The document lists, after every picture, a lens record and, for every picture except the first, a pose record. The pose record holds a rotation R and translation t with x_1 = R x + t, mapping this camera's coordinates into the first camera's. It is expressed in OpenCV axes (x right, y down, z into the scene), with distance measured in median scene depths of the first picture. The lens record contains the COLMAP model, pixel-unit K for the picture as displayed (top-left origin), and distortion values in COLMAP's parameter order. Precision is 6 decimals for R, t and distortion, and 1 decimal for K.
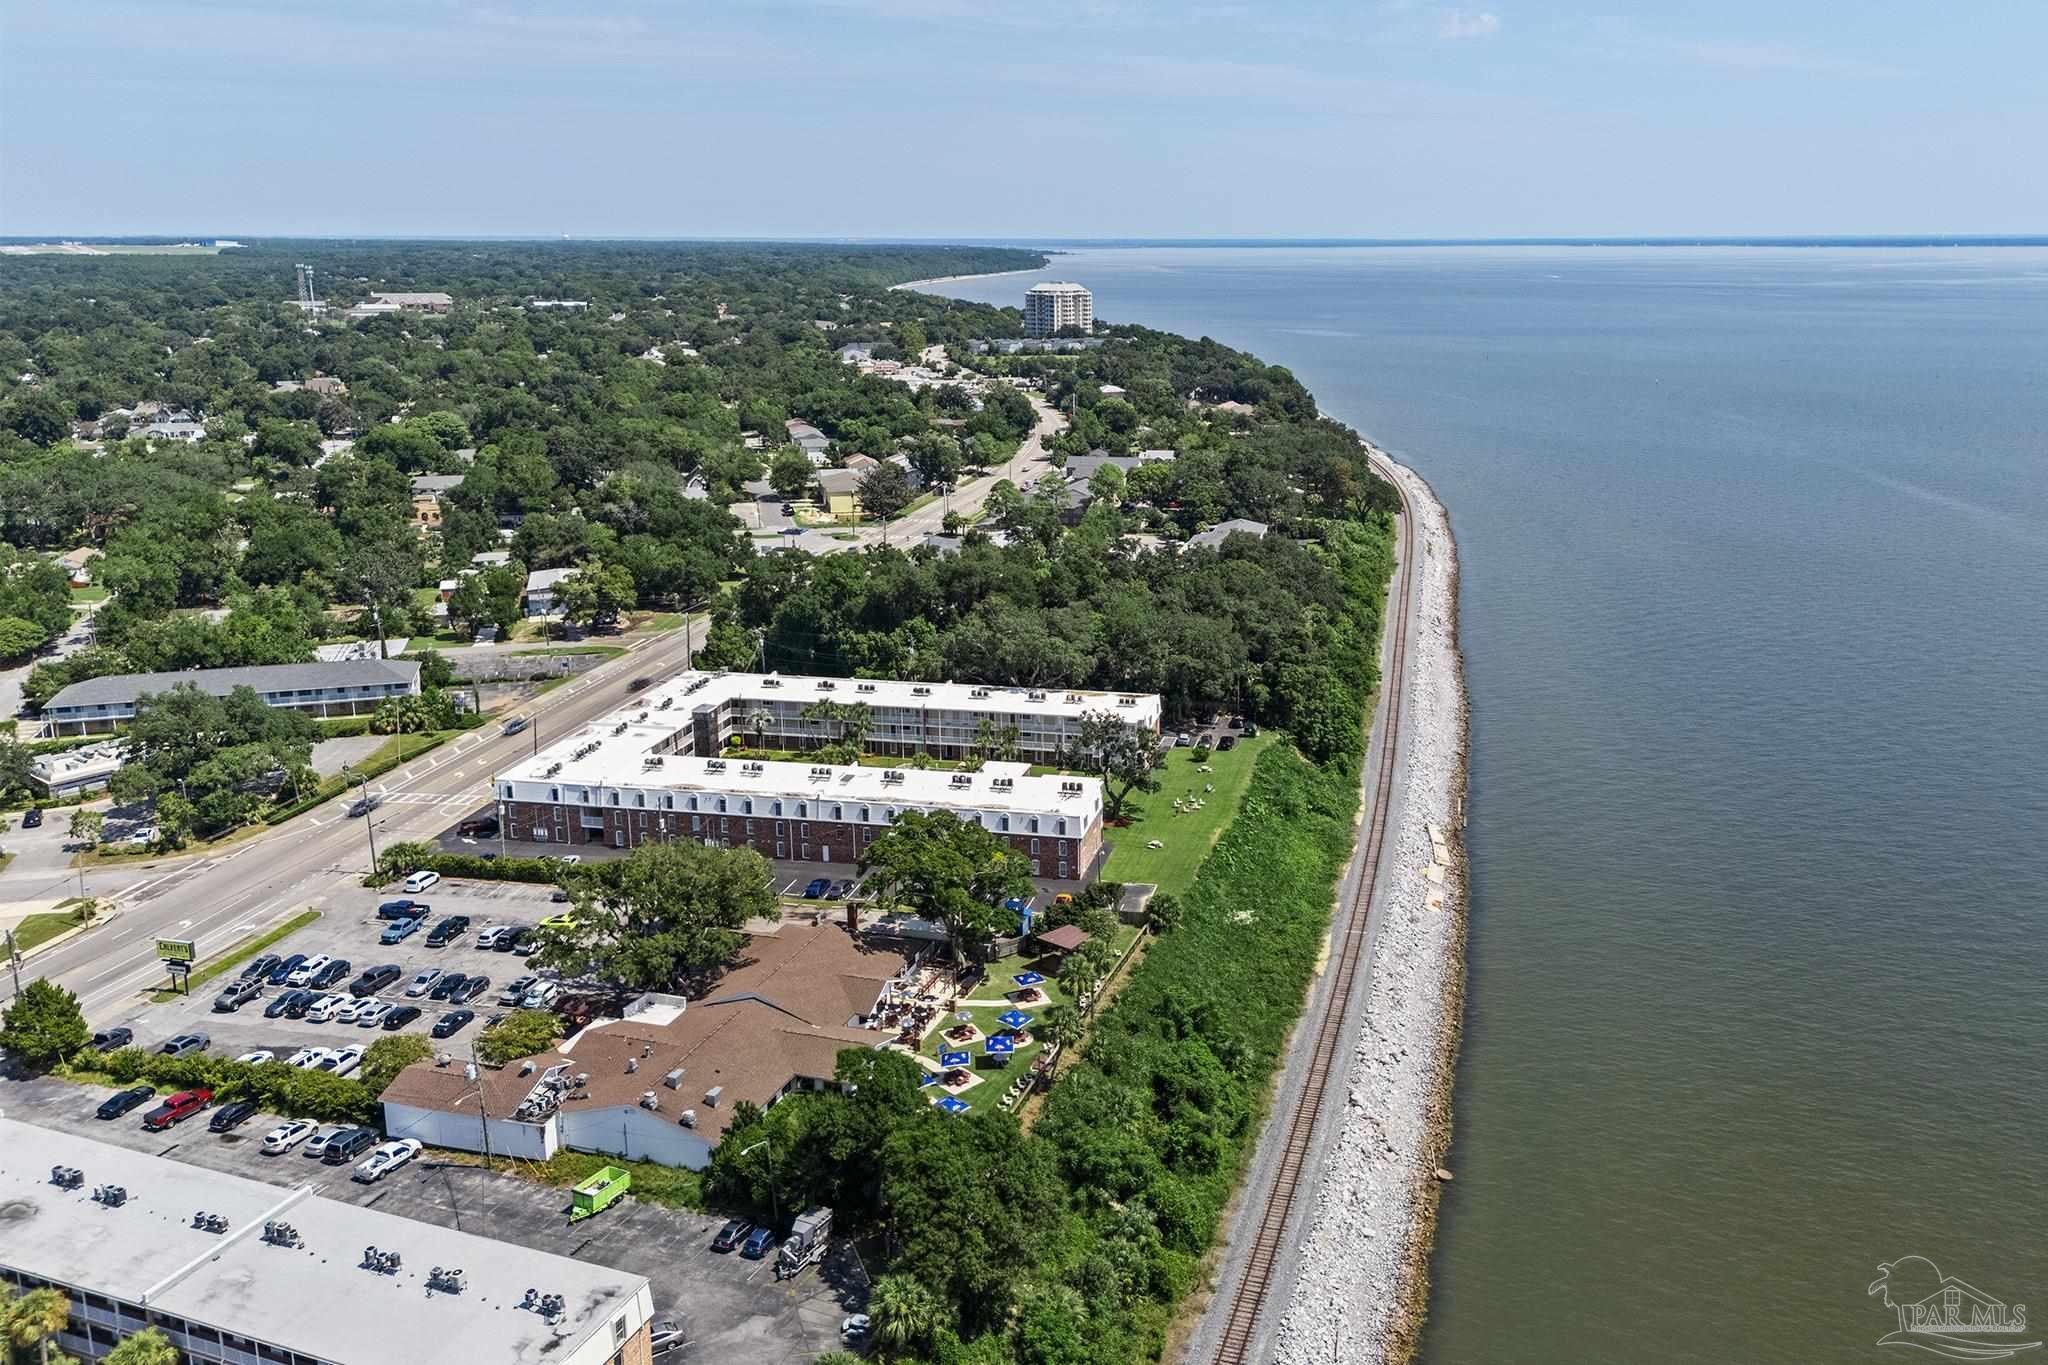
lens RADIAL K [[1605.7, 0, 1122.4], [0, 1605.7, 670.5], [0, 0, 1]] dist [0.064870, -0.050488]
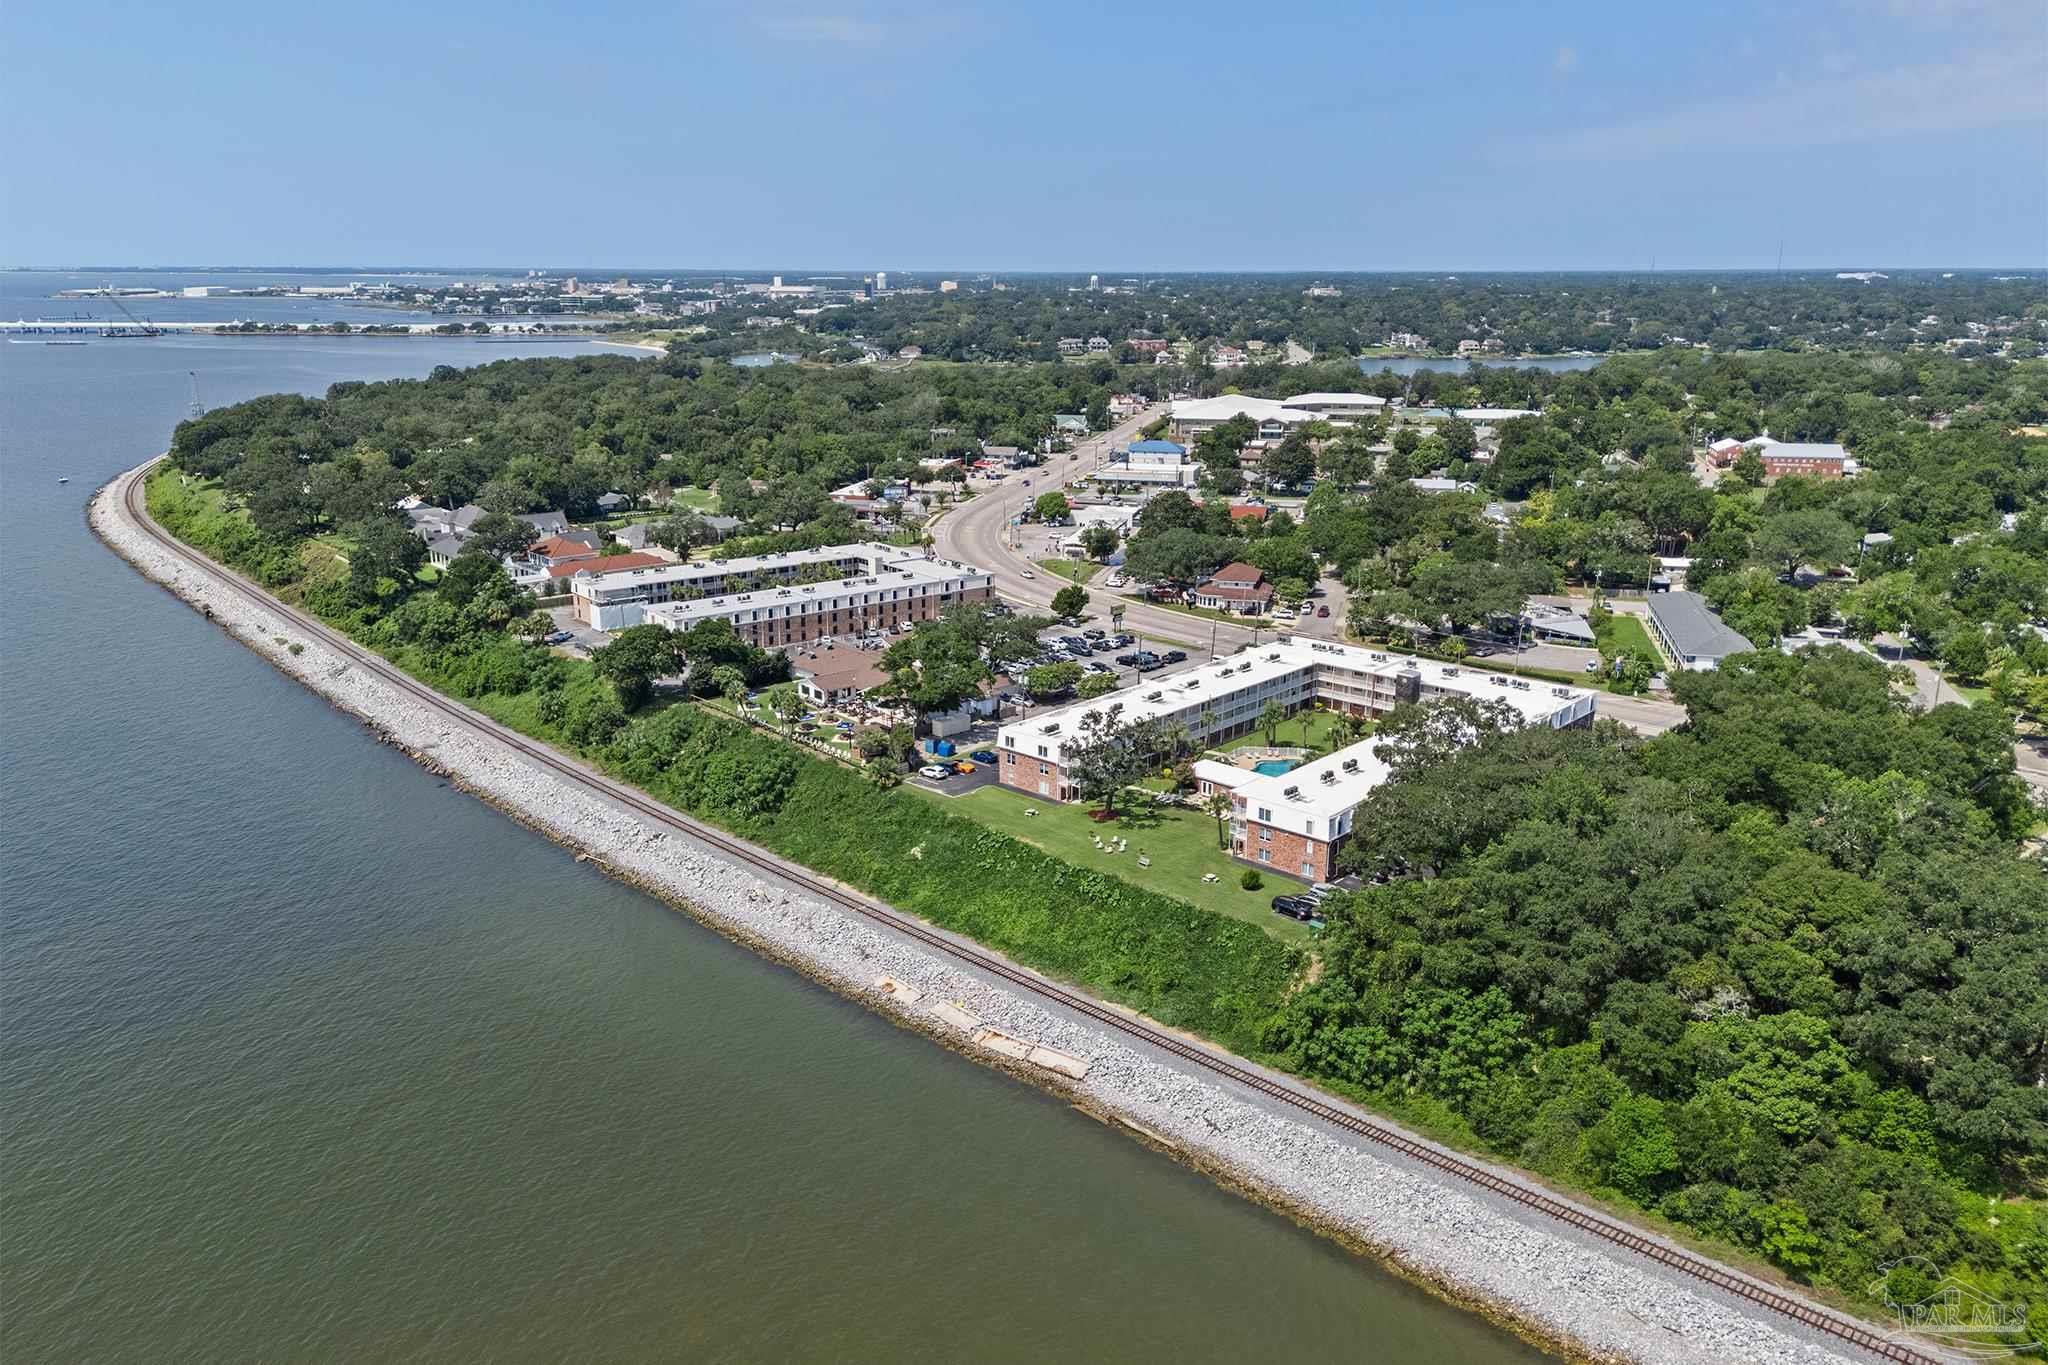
lens RADIAL K [[1486.4, 0, 1027.4], [0, 1486.4, 728.6], [0, 0, 1]] dist [0.108986, -0.124814]
pose [[-0.512256, 0.251698, -0.821122, 0.695174], [-0.227196, 0.882316, 0.412191, -0.294245], [0.828237, 0.397703, -0.394787, 1.161527]]
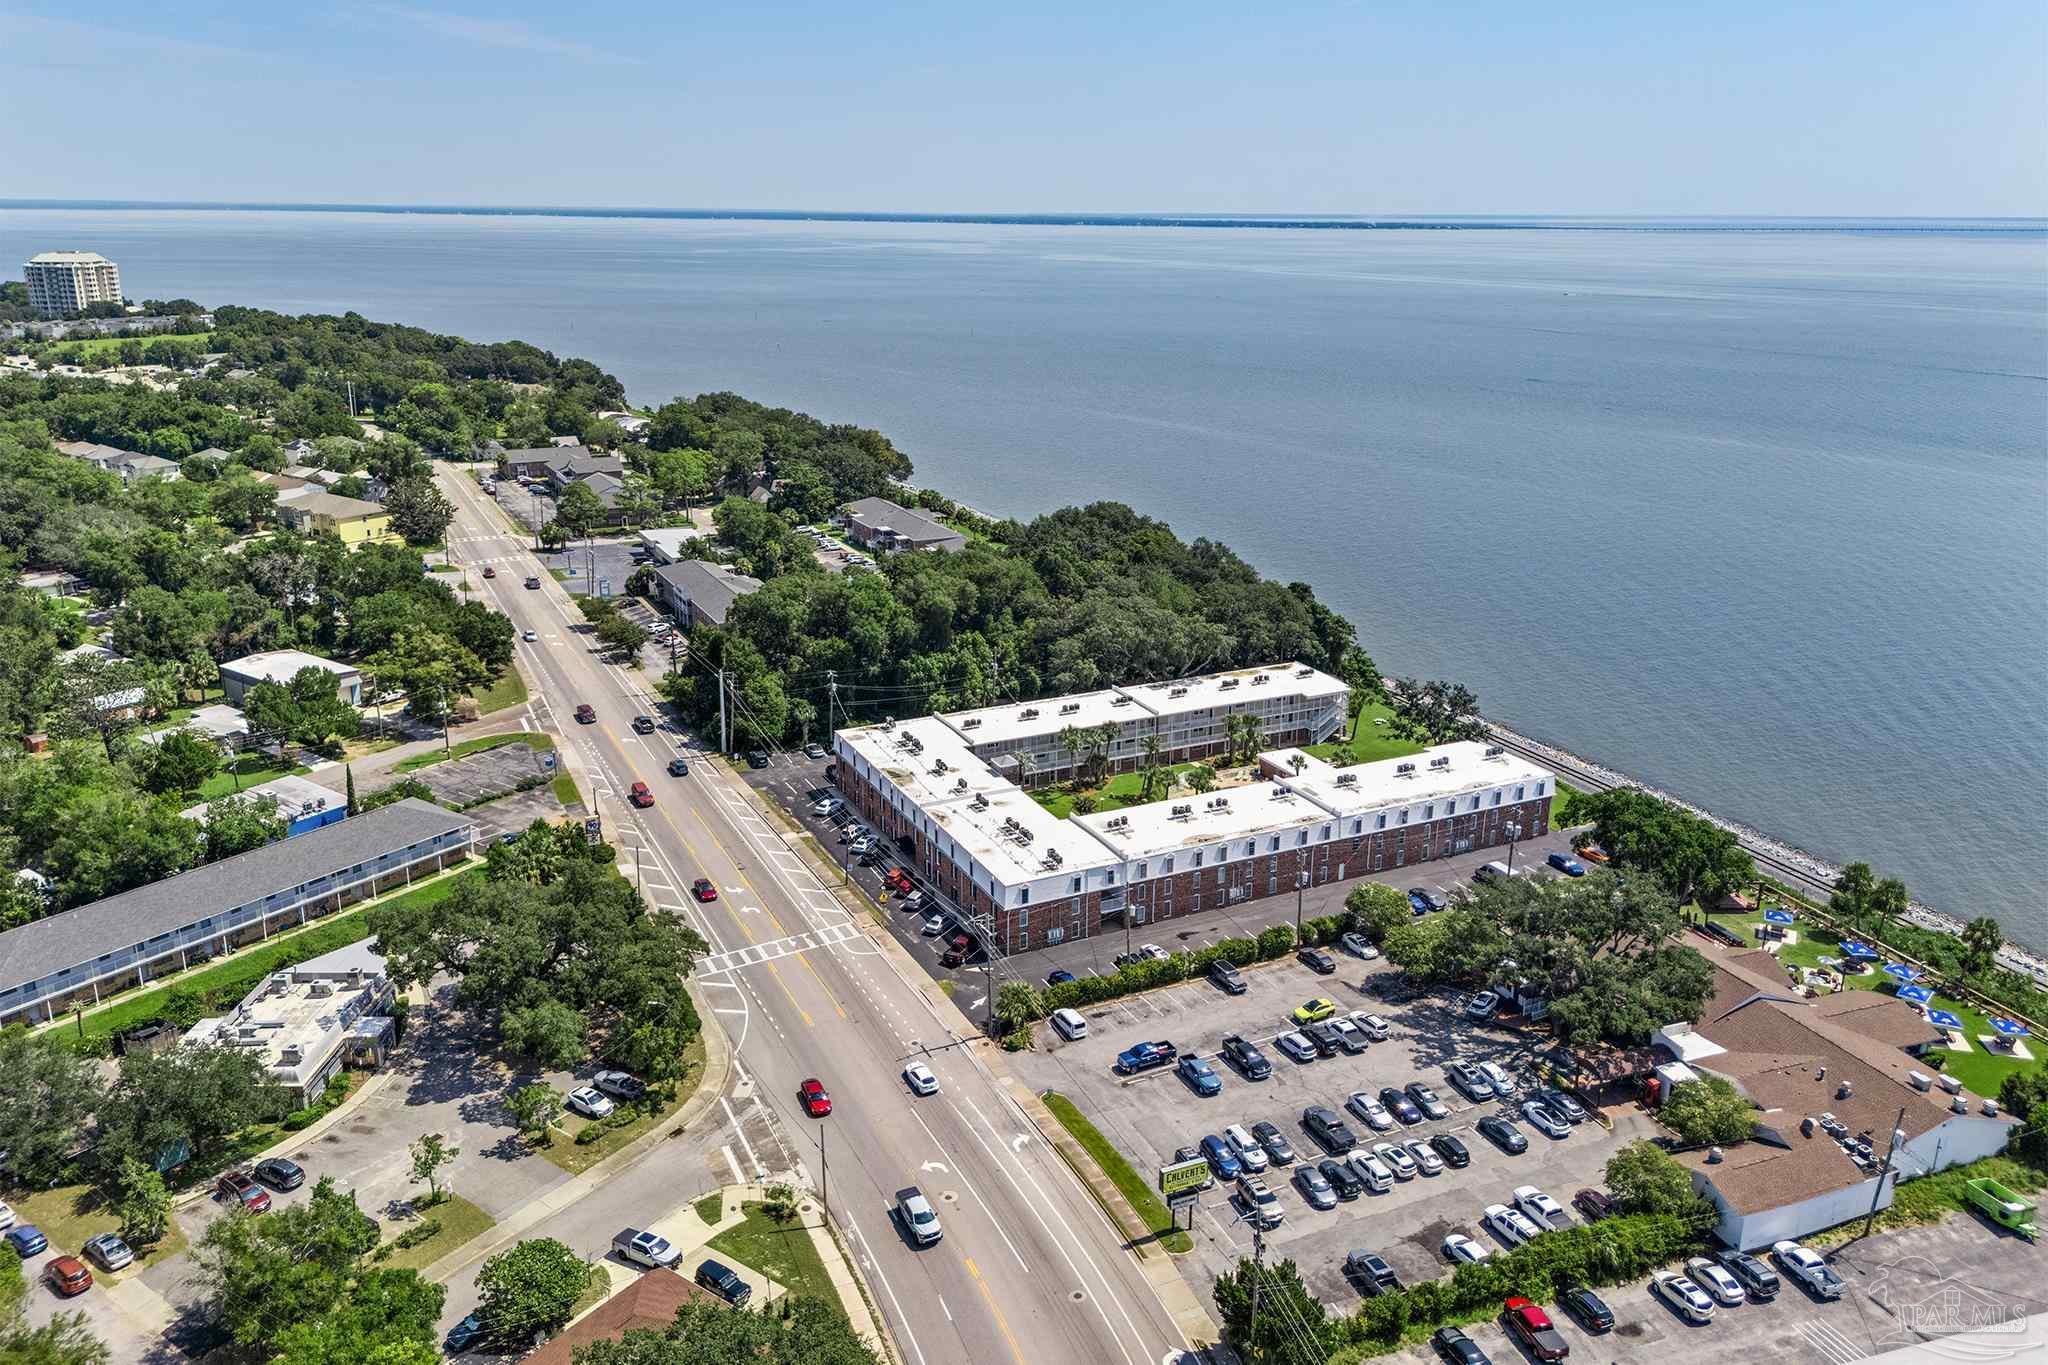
lens RADIAL K [[1487.5, 0, 1015.1], [0, 1487.5, 675.7], [0, 0, 1]] dist [0.033339, -0.001550]
pose [[0.791861, -0.176646, 0.584596, -0.695395], [0.151499, 0.984151, 0.092166, -0.093055], [-0.591611, 0.015583, 0.806073, 0.332370]]
